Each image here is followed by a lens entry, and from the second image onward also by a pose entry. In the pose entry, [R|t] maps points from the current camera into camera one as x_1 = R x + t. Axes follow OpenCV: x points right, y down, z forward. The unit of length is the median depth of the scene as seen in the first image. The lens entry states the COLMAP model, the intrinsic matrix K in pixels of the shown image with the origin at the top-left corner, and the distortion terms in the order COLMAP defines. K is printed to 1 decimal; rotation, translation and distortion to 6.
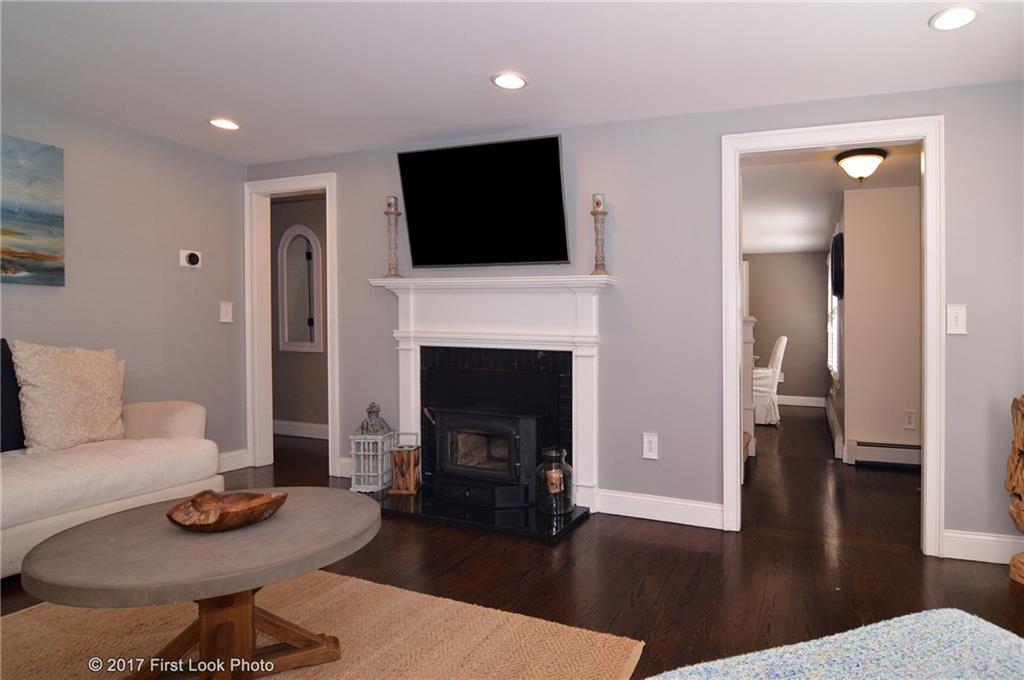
lens RADIAL K [[561.1, 0, 512.0], [0, 561.1, 340.0], [0, 0, 1]] dist [-0.000432, -0.000801]
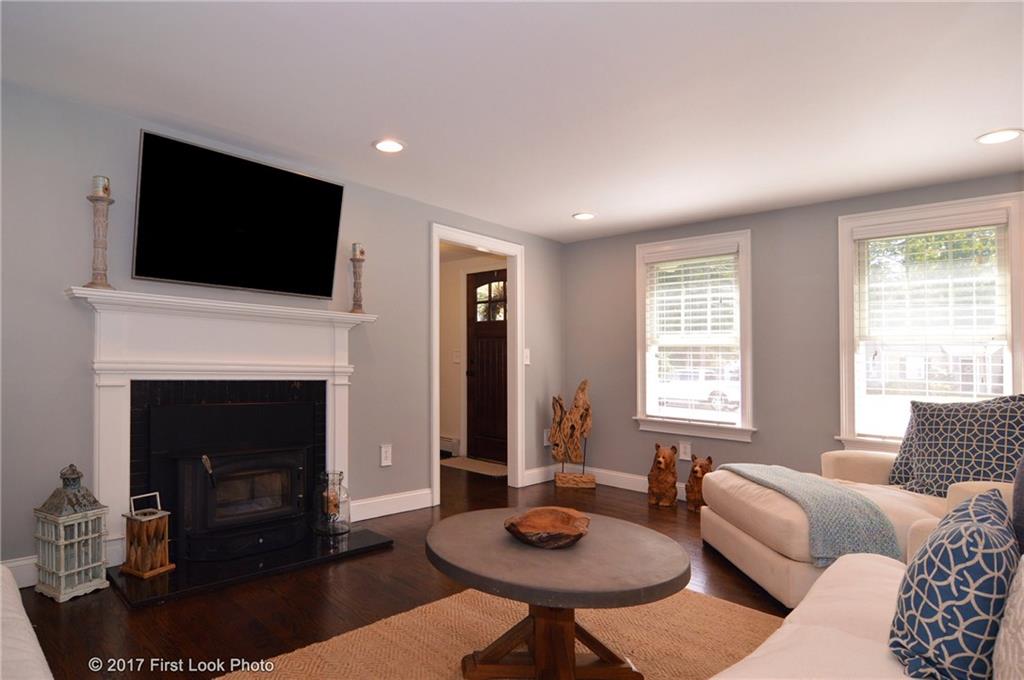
lens RADIAL K [[513.5, 0, 512.0], [0, 513.5, 340.0], [0, 0, 1]] dist [-0.001345, -0.000389]
pose [[0.428556, 0.036398, 0.902782, -0.633459], [-0.003049, 0.999241, -0.038840, -0.020578], [-0.903510, 0.013892, 0.428342, 0.252213]]
